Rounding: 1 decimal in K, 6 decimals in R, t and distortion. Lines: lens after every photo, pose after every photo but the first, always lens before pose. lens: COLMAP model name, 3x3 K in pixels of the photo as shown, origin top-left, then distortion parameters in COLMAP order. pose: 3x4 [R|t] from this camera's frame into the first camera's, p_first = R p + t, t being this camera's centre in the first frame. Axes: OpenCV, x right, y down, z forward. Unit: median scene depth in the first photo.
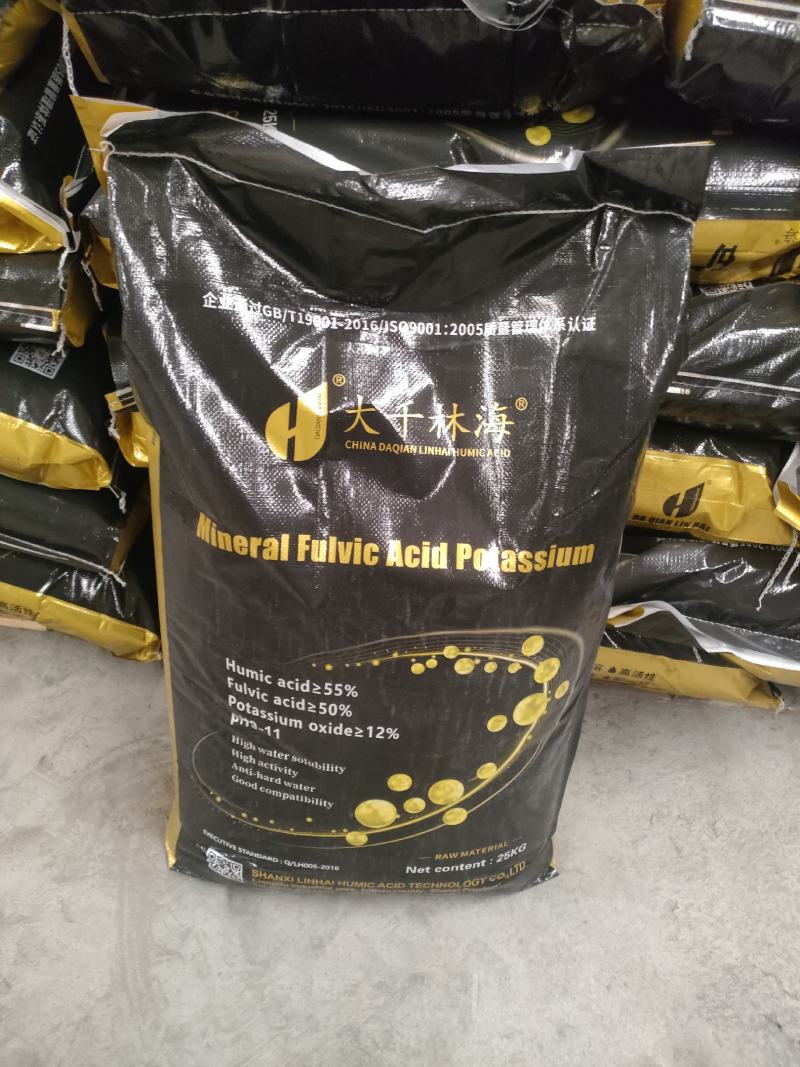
lens RADIAL K [[772.7, 0, 400.0], [0, 772.7, 533.5], [0, 0, 1]] dist [0.047254, -0.042535]
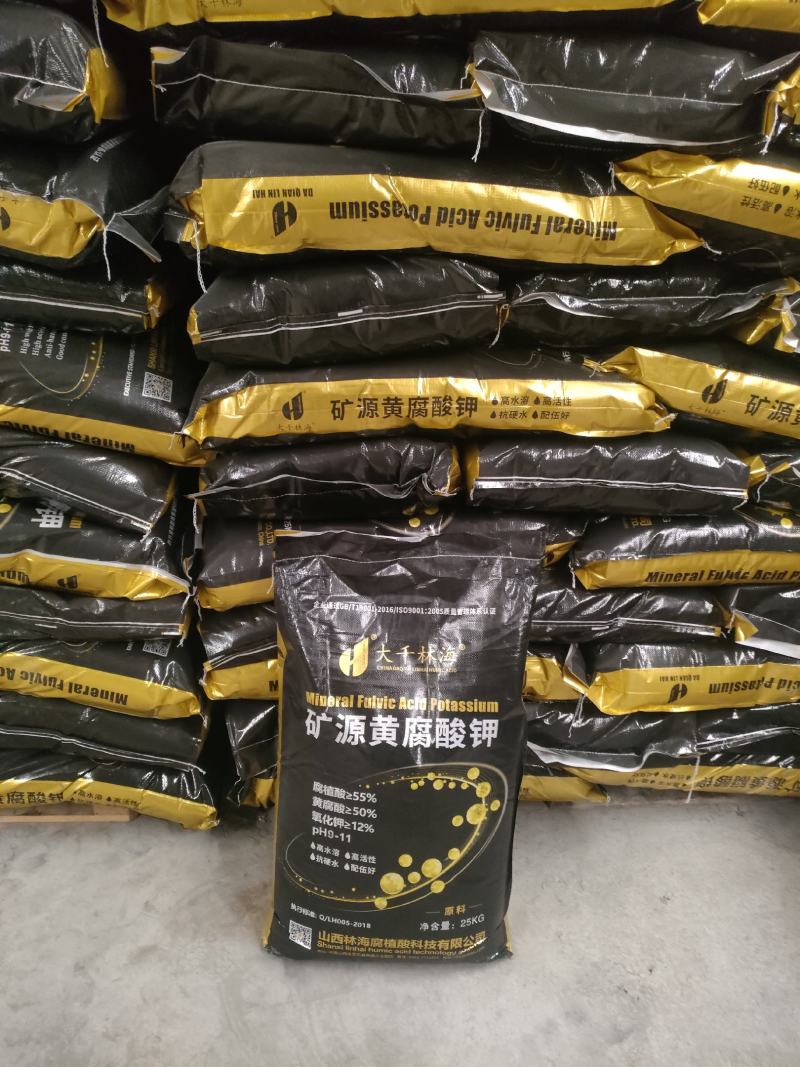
lens RADIAL K [[772.7, 0, 400.0], [0, 772.7, 533.5], [0, 0, 1]] dist [0.047254, -0.042535]
pose [[0.988336, -0.101952, 0.113131, -0.080827], [0.125789, 0.965254, -0.229046, 0.005040], [-0.085849, 0.240605, 0.966819, -0.792049]]
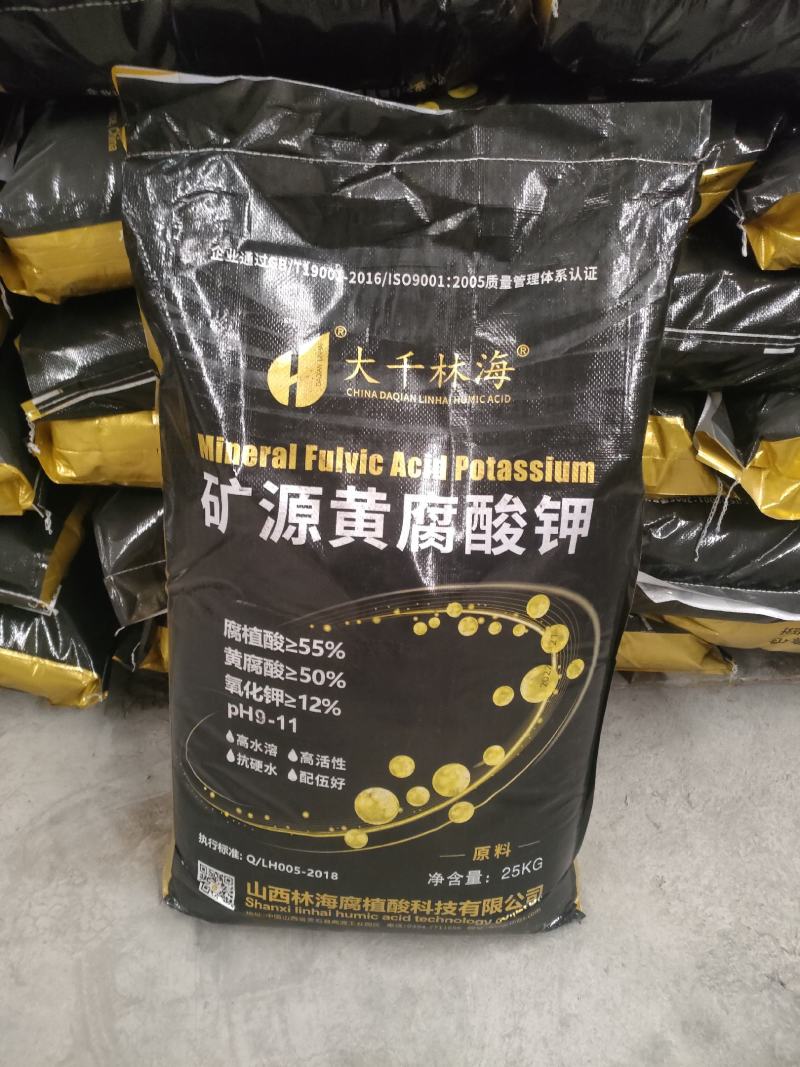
lens RADIAL K [[772.7, 0, 400.0], [0, 772.7, 533.5], [0, 0, 1]] dist [0.047254, -0.042535]
pose [[0.991067, -0.105821, 0.081171, -0.004800], [0.113546, 0.988754, -0.097327, 0.114941], [-0.069959, 0.105674, 0.991937, 0.012305]]
